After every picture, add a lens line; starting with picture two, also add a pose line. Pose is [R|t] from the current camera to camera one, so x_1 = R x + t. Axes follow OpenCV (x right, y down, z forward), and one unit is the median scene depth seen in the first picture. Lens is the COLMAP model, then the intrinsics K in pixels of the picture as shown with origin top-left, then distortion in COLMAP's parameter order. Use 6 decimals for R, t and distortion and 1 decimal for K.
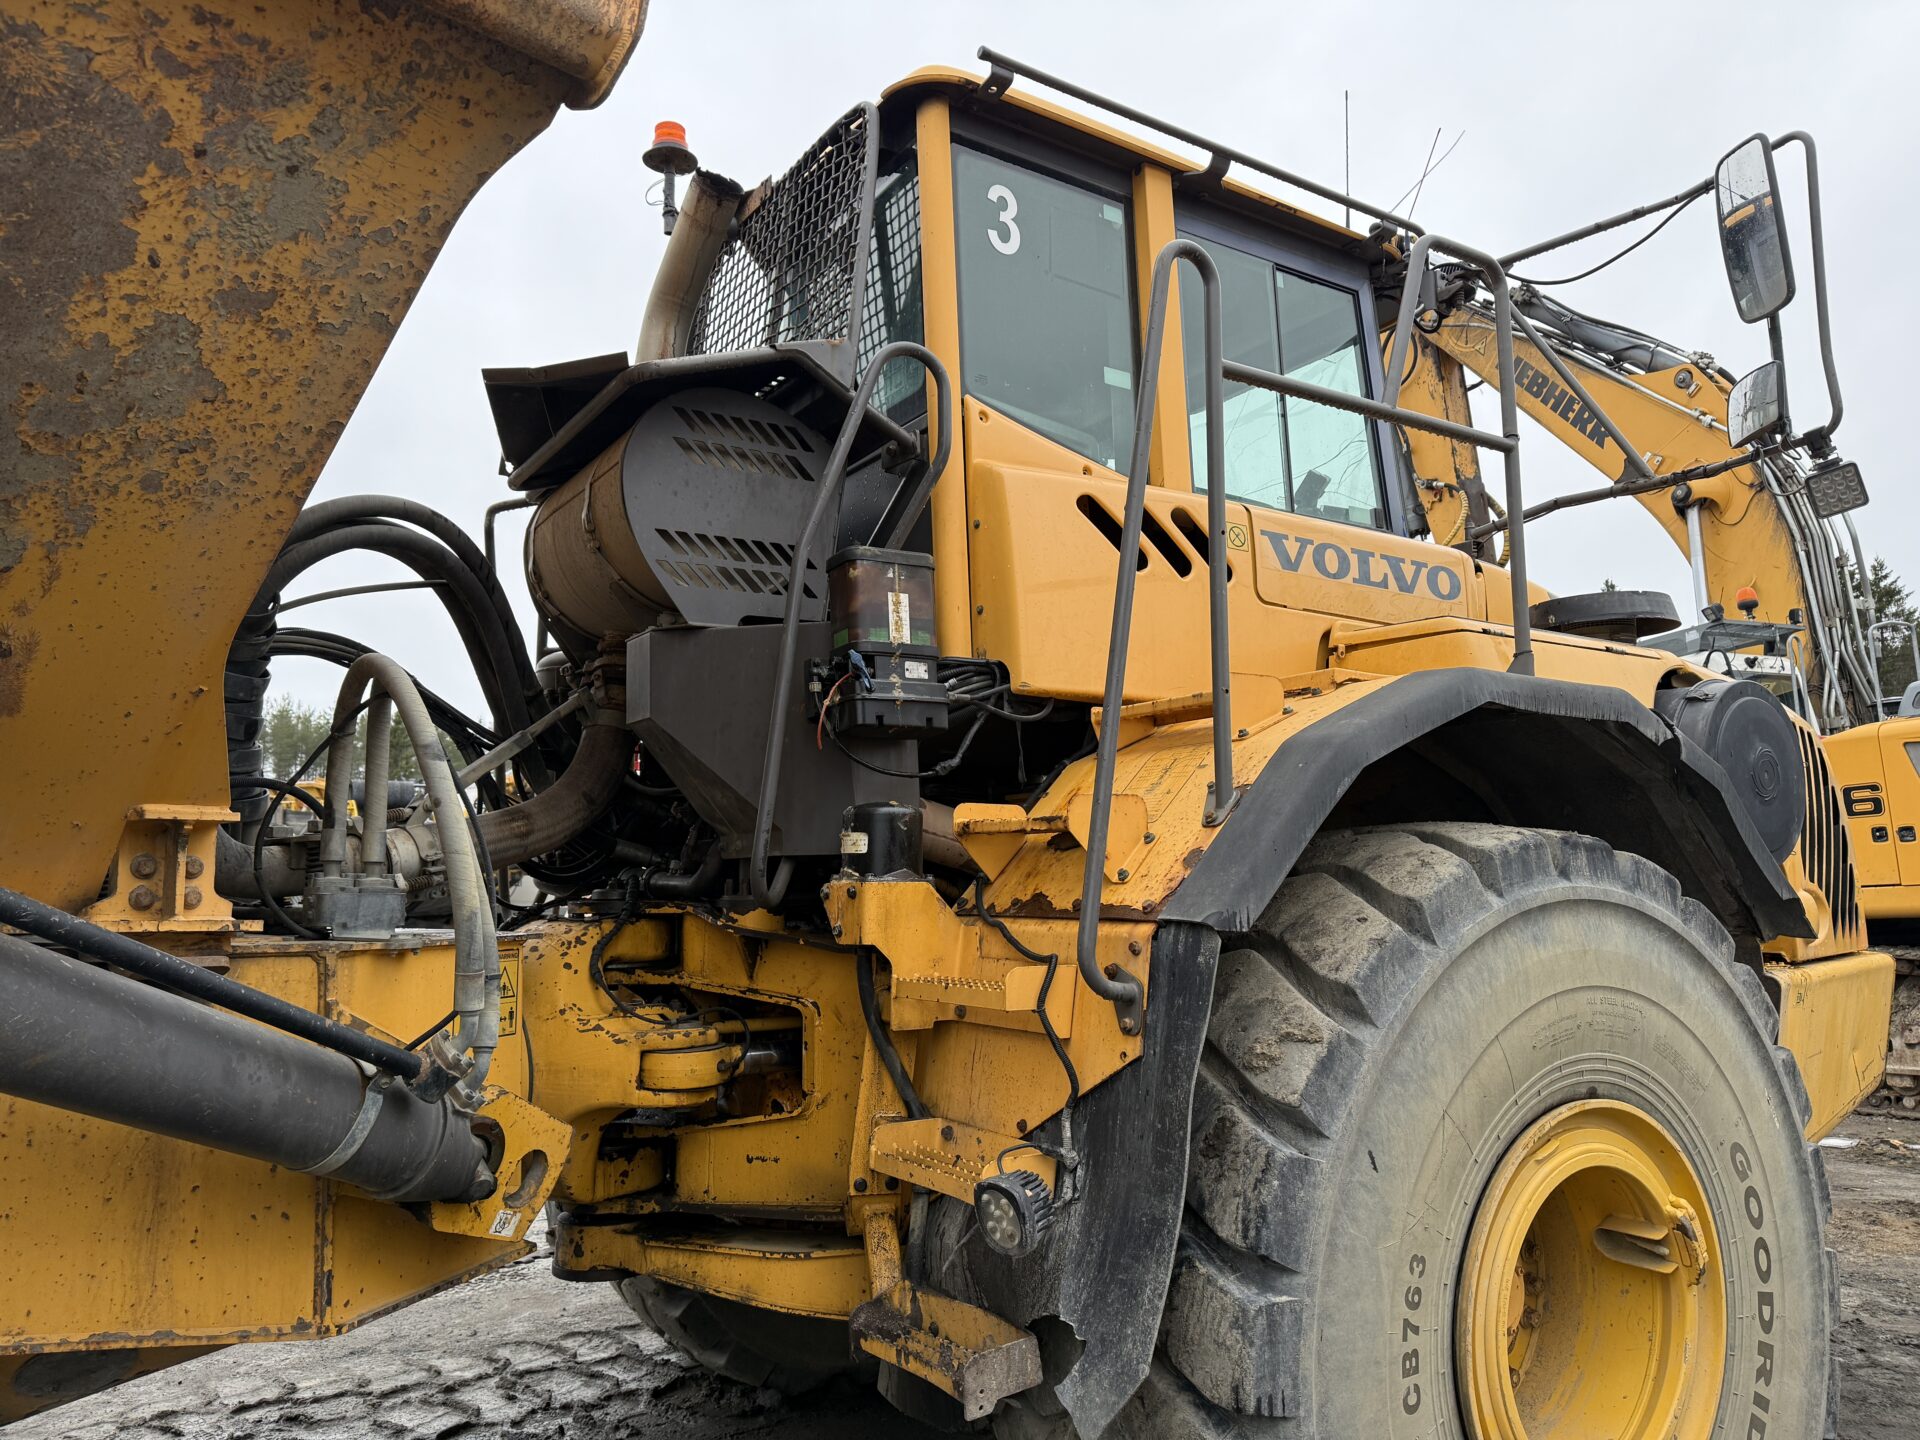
lens RADIAL K [[1354.6, 0, 970.5], [0, 1354.6, 720.1], [0, 0, 1]] dist [0.048398, -0.052270]
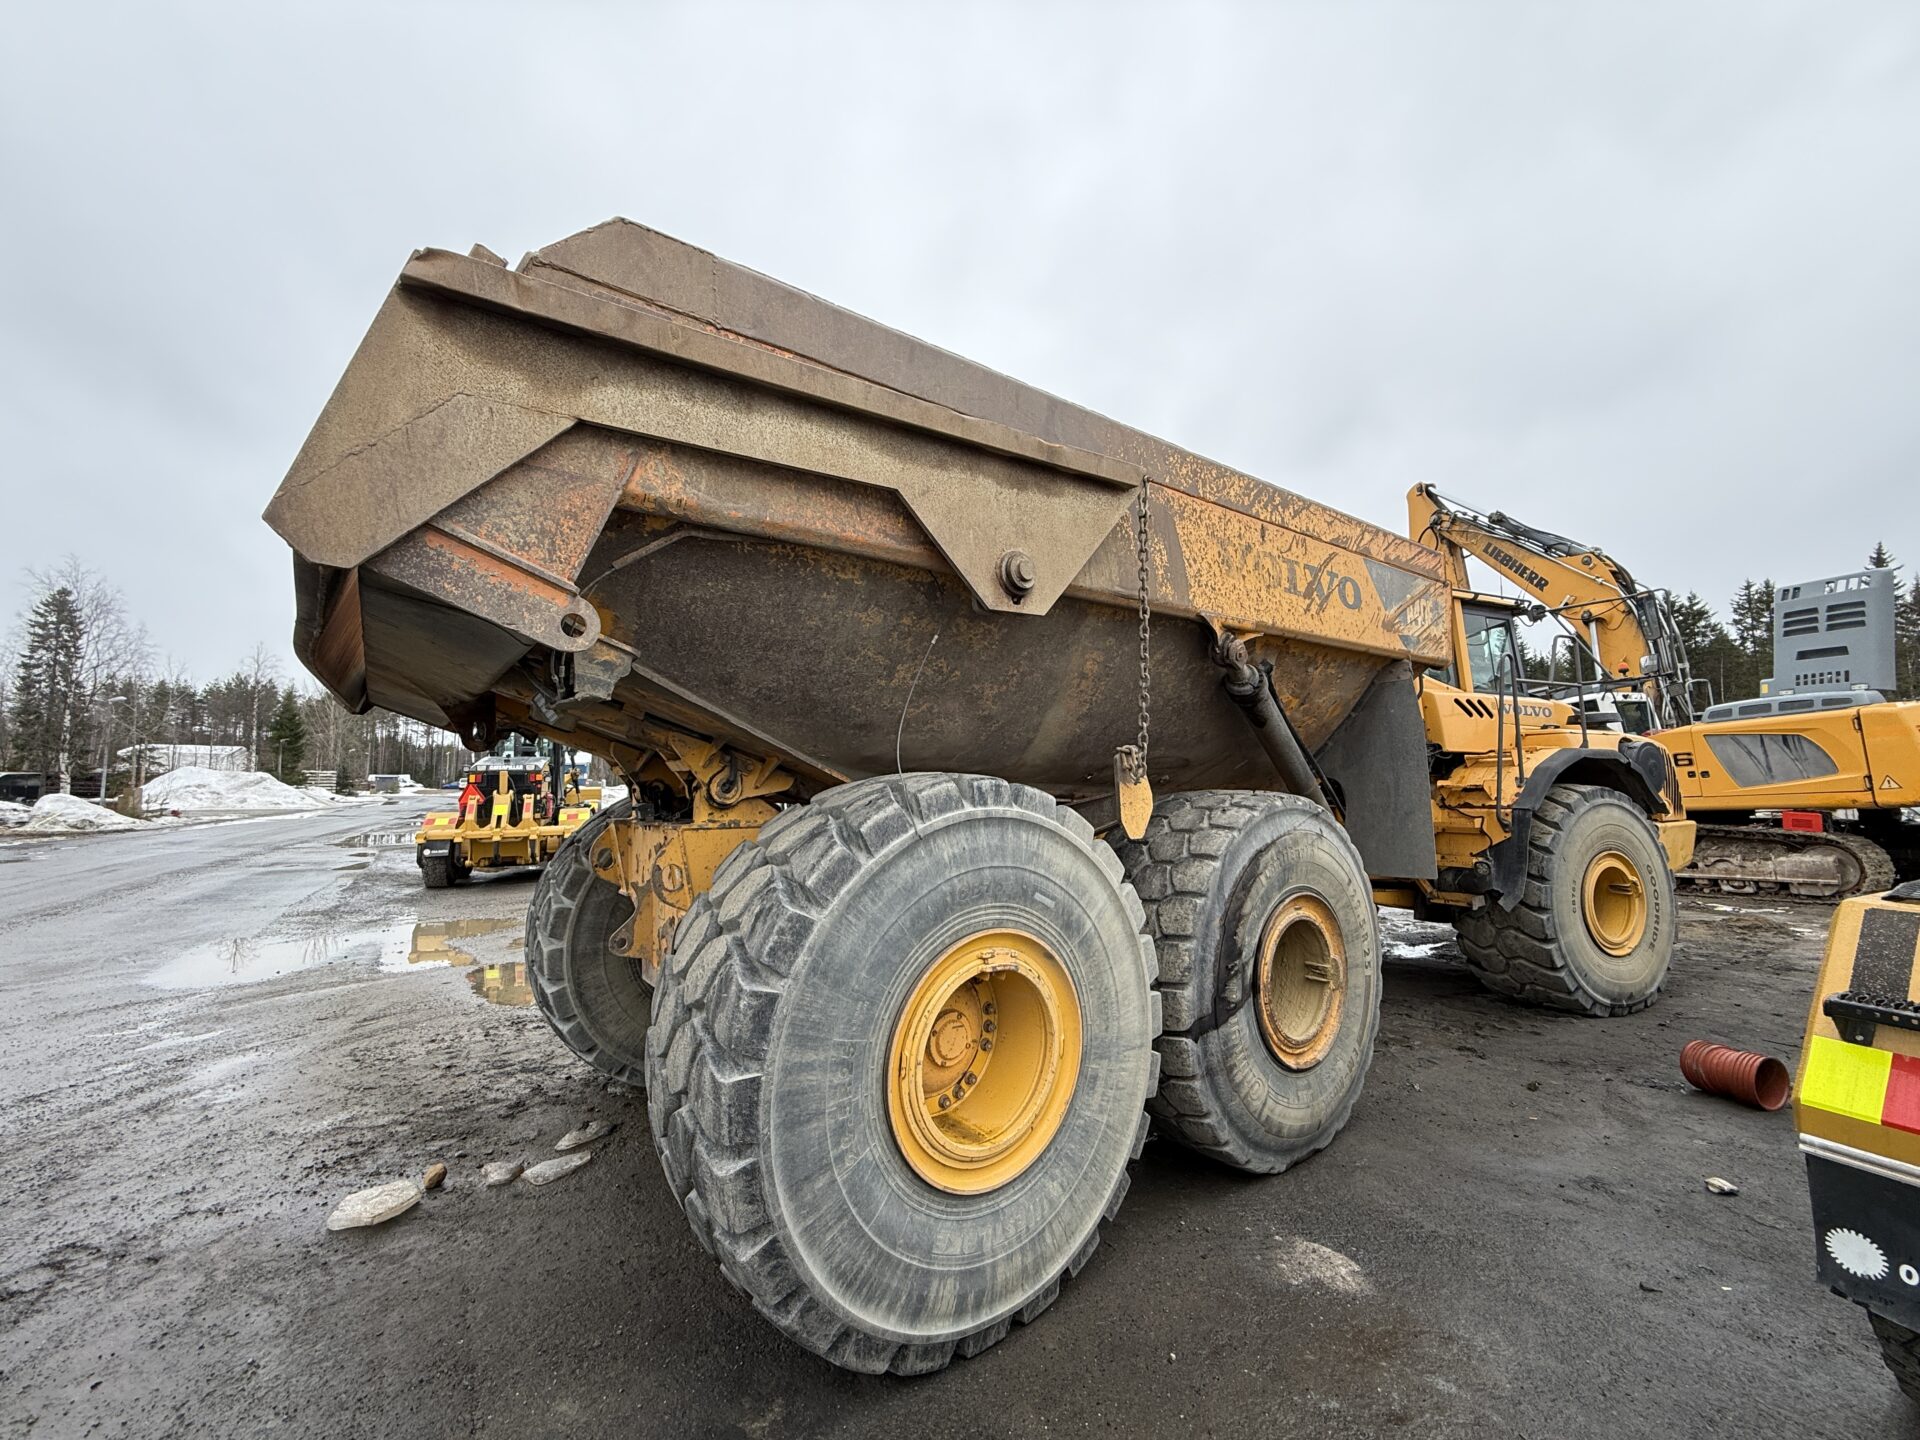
lens RADIAL K [[763.0, 0, 960.7], [0, 763.0, 723.8], [0, 0, 1]] dist [0.000647, 0.000048]
pose [[0.983879, -0.018428, -0.177884, -0.910171], [0.023269, 0.999412, 0.025167, -0.182044], [0.177316, -0.028900, 0.983730, -1.379990]]
